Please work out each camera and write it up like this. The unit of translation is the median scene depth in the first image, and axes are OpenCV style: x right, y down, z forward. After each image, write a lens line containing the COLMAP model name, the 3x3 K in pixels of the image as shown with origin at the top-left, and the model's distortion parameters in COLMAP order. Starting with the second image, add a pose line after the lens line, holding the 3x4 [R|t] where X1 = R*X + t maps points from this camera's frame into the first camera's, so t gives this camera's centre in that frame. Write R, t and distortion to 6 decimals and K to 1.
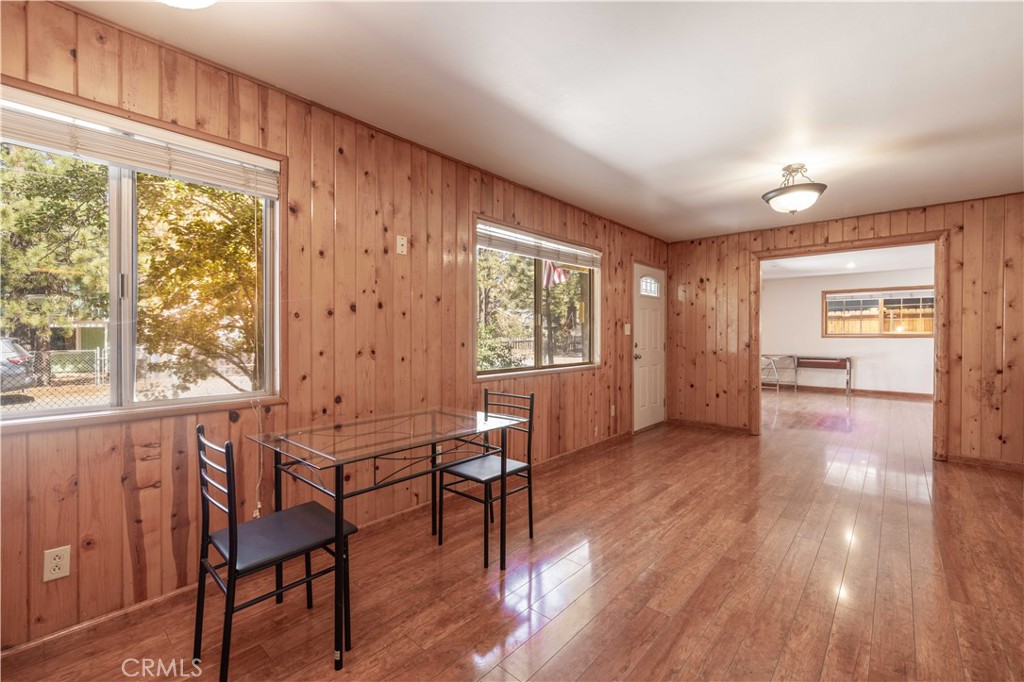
lens RADIAL K [[429.6, 0, 512.5], [0, 429.6, 341.4], [0, 0, 1]] dist [0.001245, 0.000364]
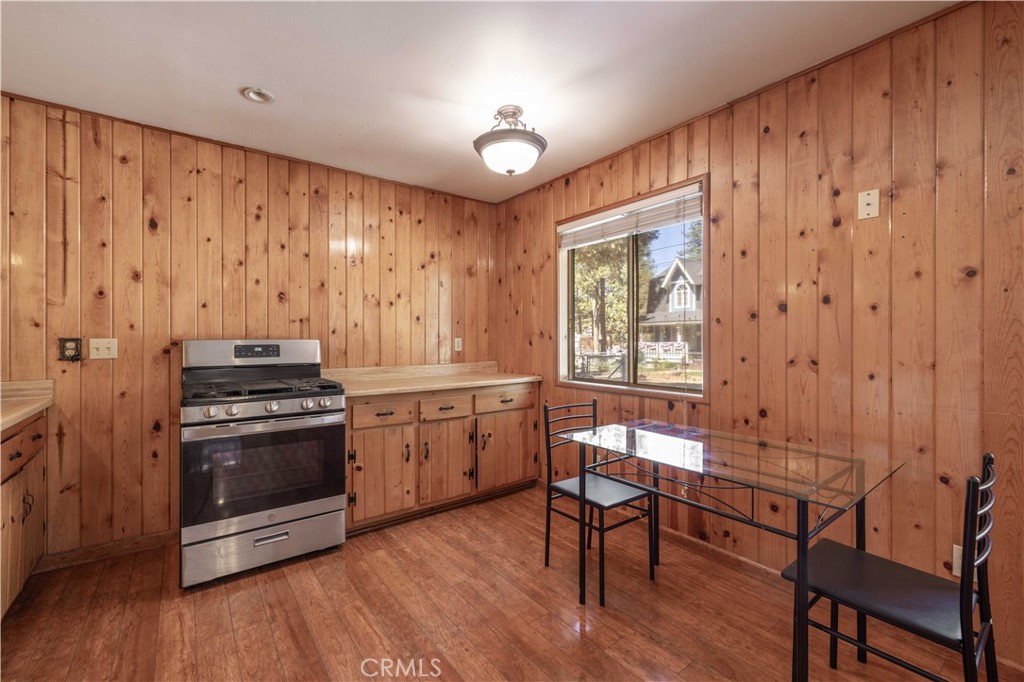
lens RADIAL K [[429.6, 0, 510.3], [0, 429.6, 338.1], [0, 0, 1]] dist [0.001245, 0.000364]
pose [[-0.190759, -0.002096, -0.981635, 0.542464], [-0.010859, 0.999941, -0.000025, -0.012731], [0.981577, 0.010655, -0.190770, 0.639296]]
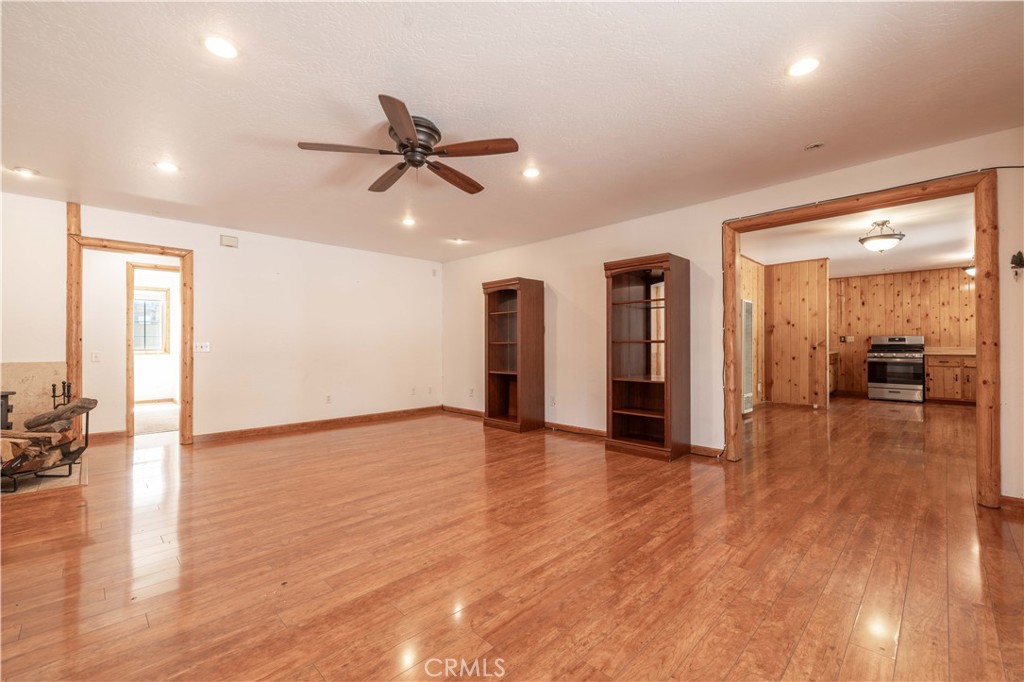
lens RADIAL K [[429.6, 0, 509.2], [0, 429.6, 341.3], [0, 0, 1]] dist [0.001245, 0.000364]
pose [[-0.997664, 0.002180, 0.068278, 1.211360], [0.002403, 0.999992, 0.003182, -0.000373], [-0.068271, 0.003339, -0.997661, 1.627855]]
